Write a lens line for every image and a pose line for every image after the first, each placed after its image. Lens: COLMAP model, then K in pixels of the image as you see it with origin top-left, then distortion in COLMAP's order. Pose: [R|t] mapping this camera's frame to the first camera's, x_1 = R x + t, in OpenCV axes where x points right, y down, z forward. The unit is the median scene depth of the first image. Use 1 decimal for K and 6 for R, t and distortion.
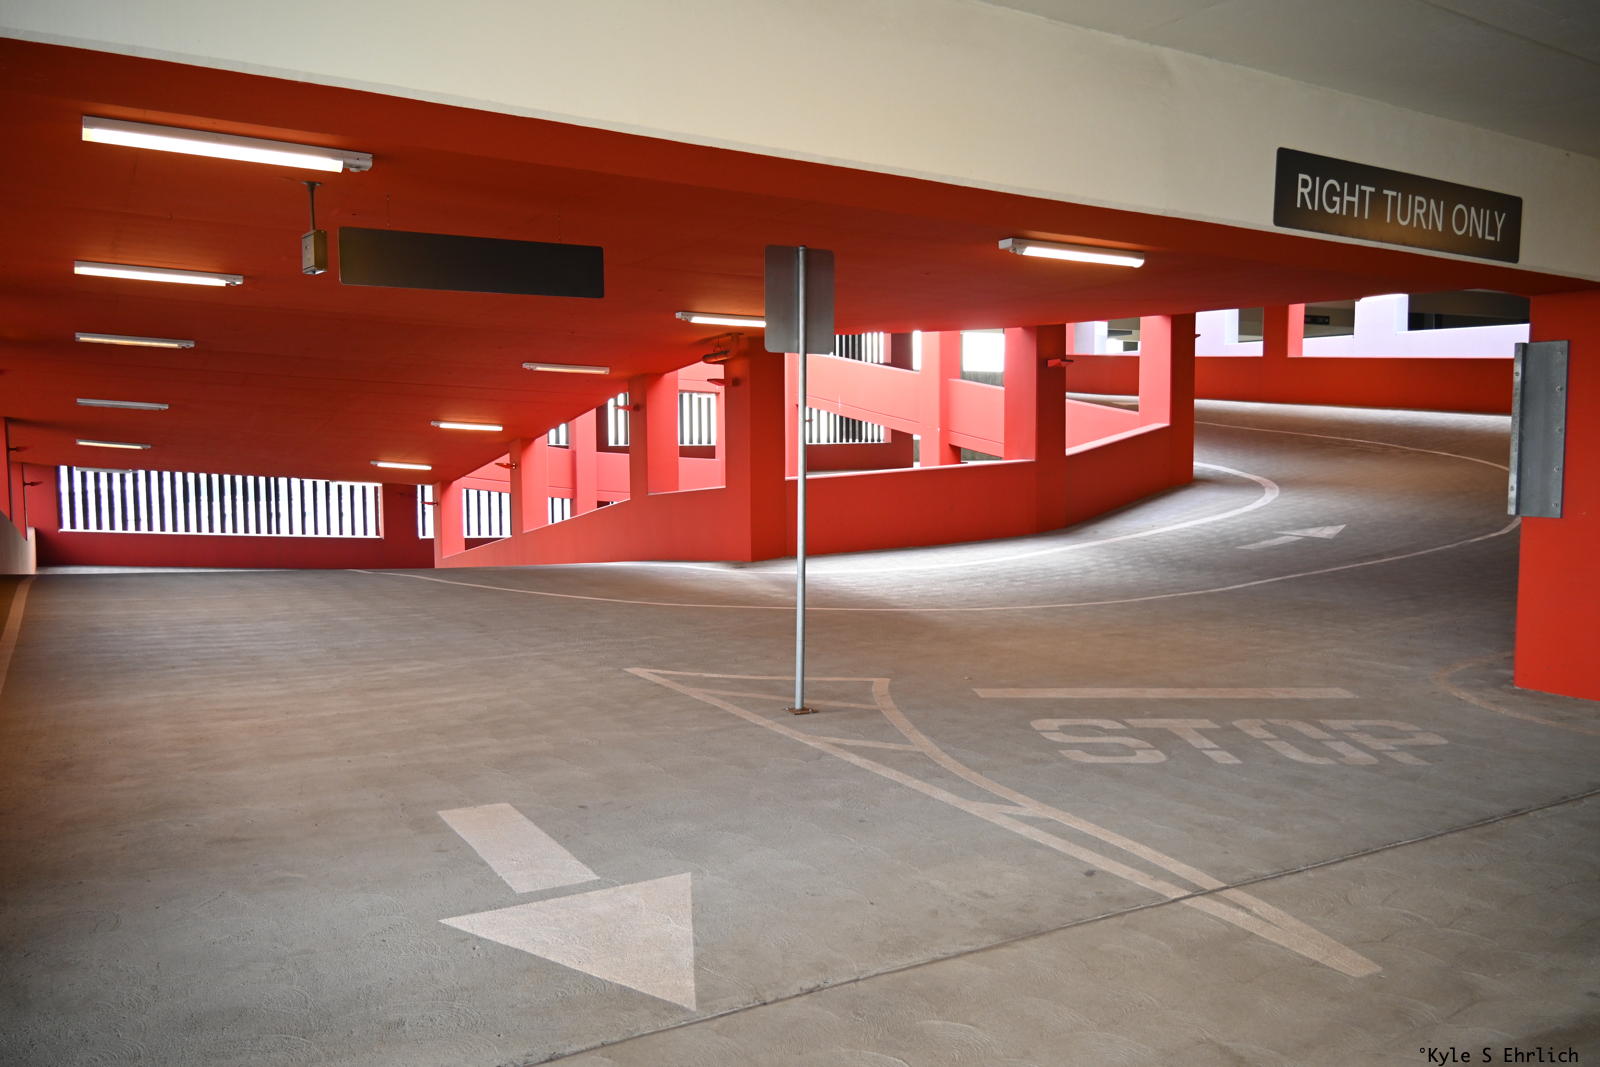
lens RADIAL K [[1225.5, 0, 804.6], [0, 1225.5, 531.0], [0, 0, 1]] dist [0.014554, -0.023115]
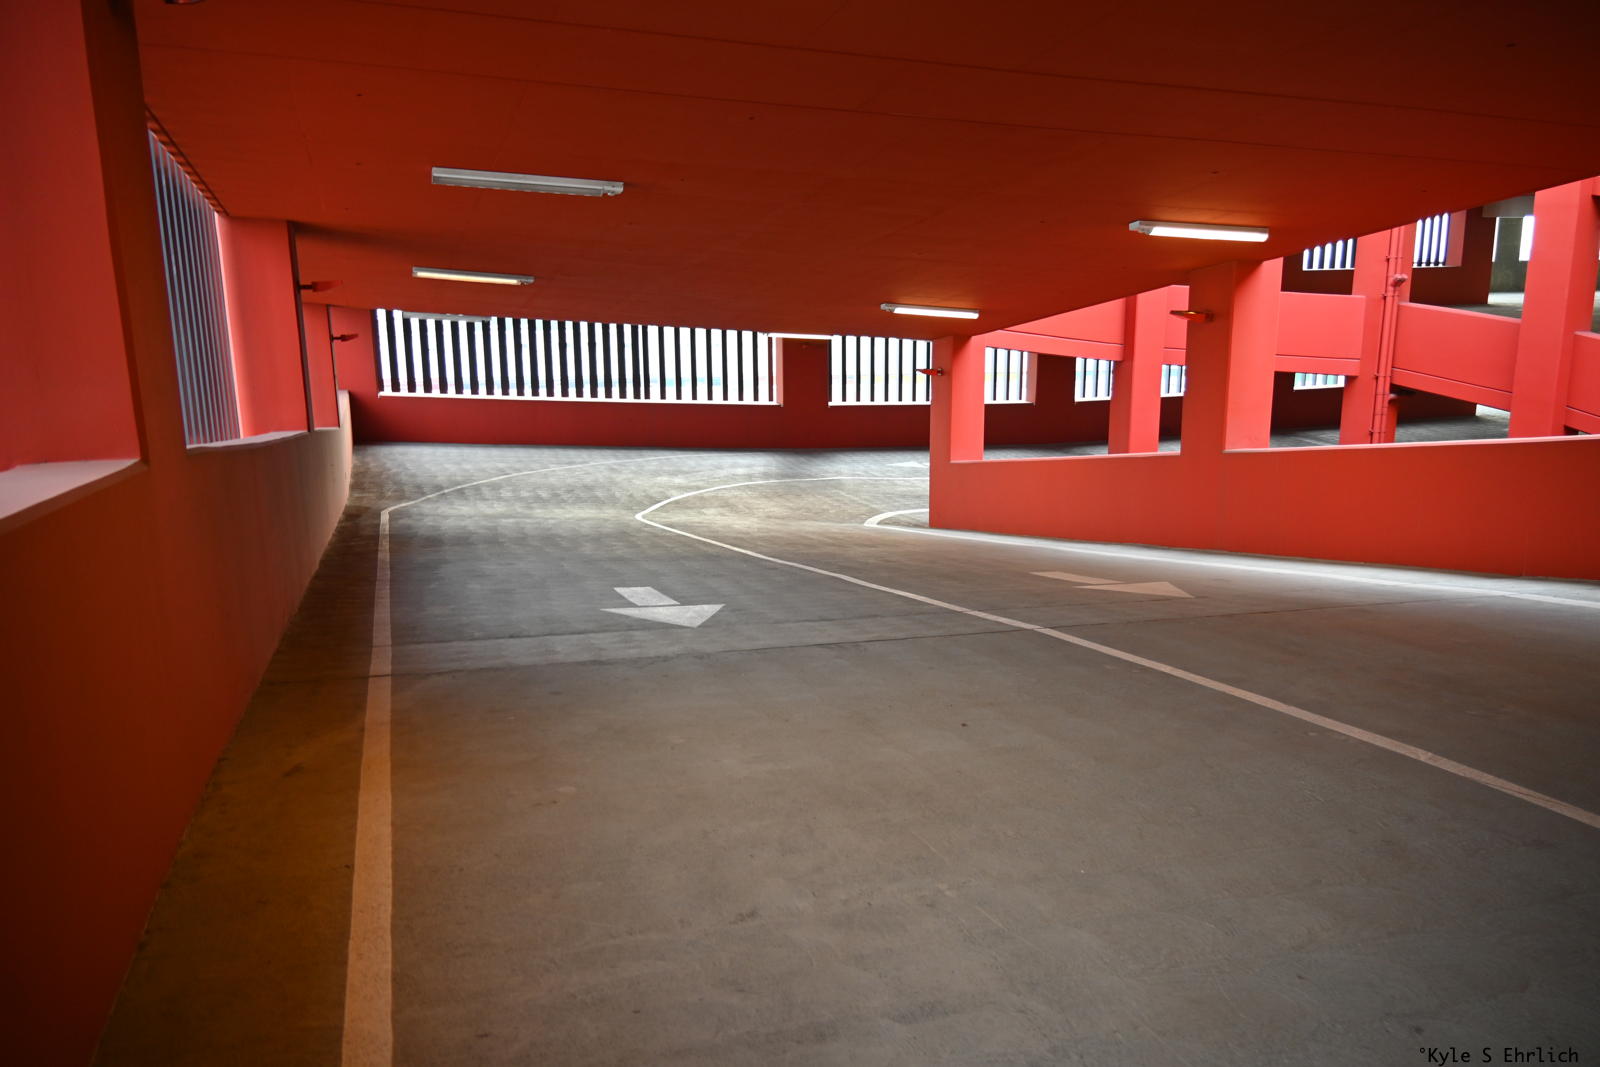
lens RADIAL K [[1225.5, 0, 799.3], [0, 1225.5, 536.0], [0, 0, 1]] dist [0.014554, -0.023115]
pose [[0.978088, 0.038279, -0.204641, -0.294786], [-0.008998, 0.989806, 0.142140, -0.033981], [0.207995, -0.137184, 0.968462, 0.468272]]
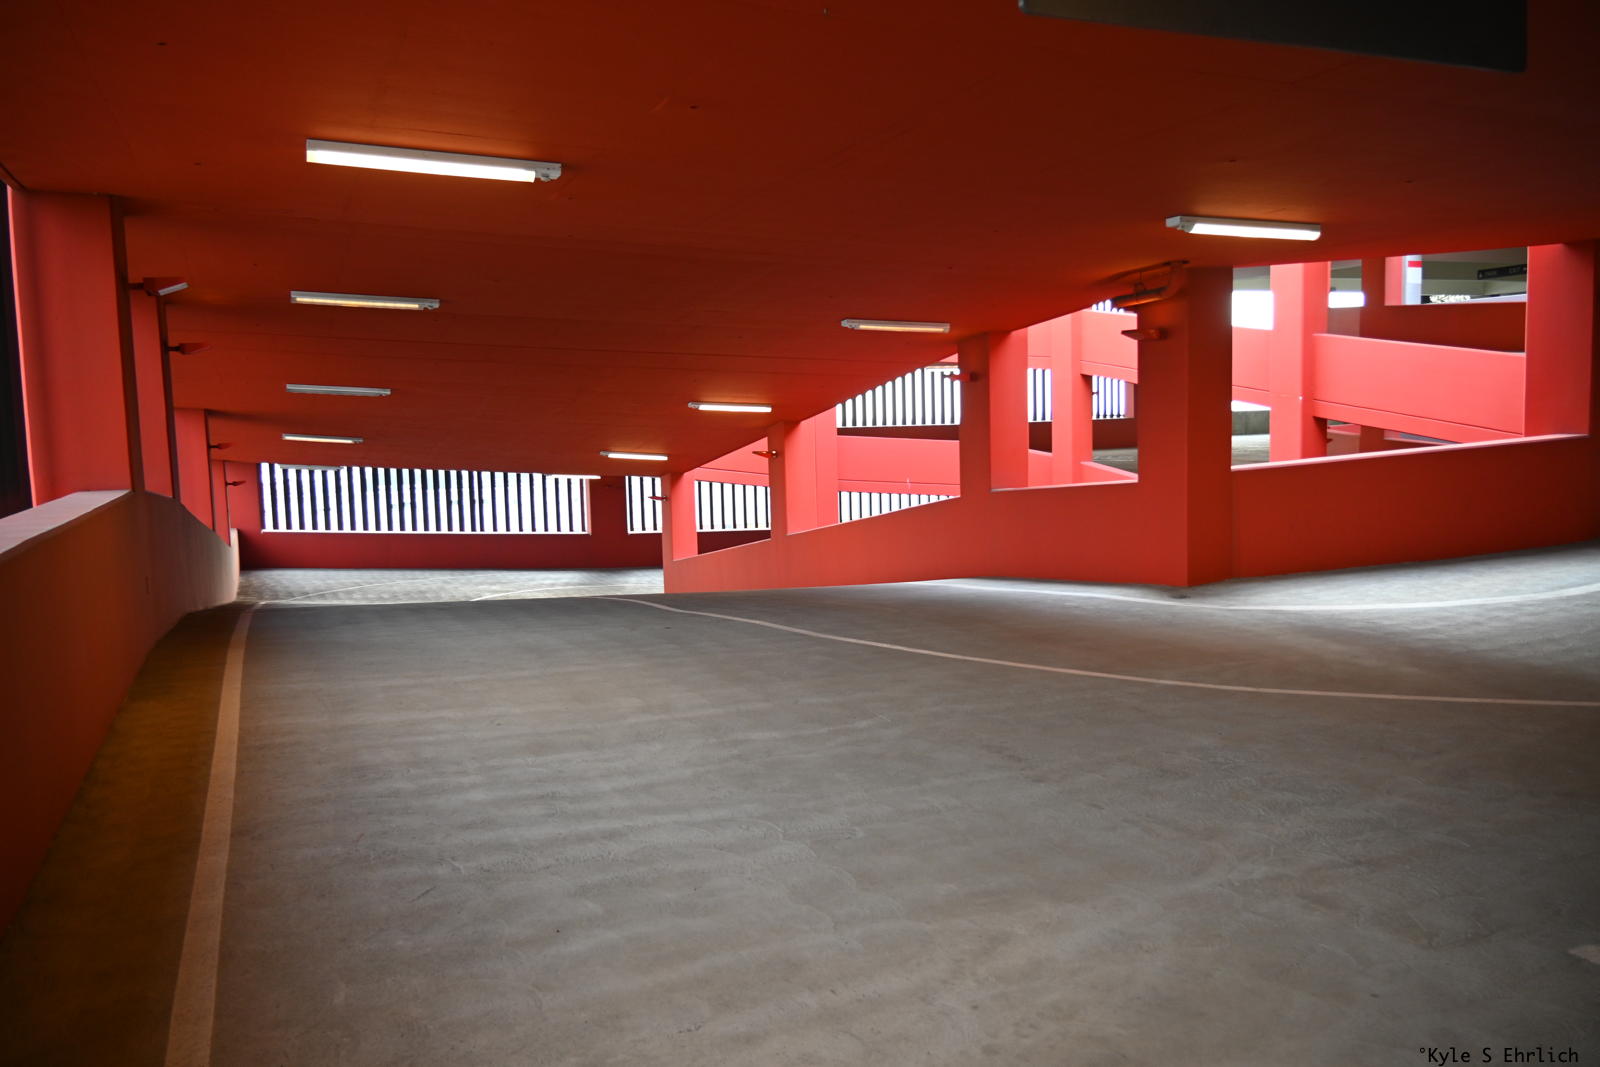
lens RADIAL K [[1225.5, 0, 800.8], [0, 1225.5, 530.4], [0, 0, 1]] dist [0.014554, -0.023115]
pose [[0.991855, -0.010989, -0.126896, -0.114404], [0.012954, 0.999808, 0.014671, -0.013653], [0.126710, -0.016196, 0.991808, 0.175551]]
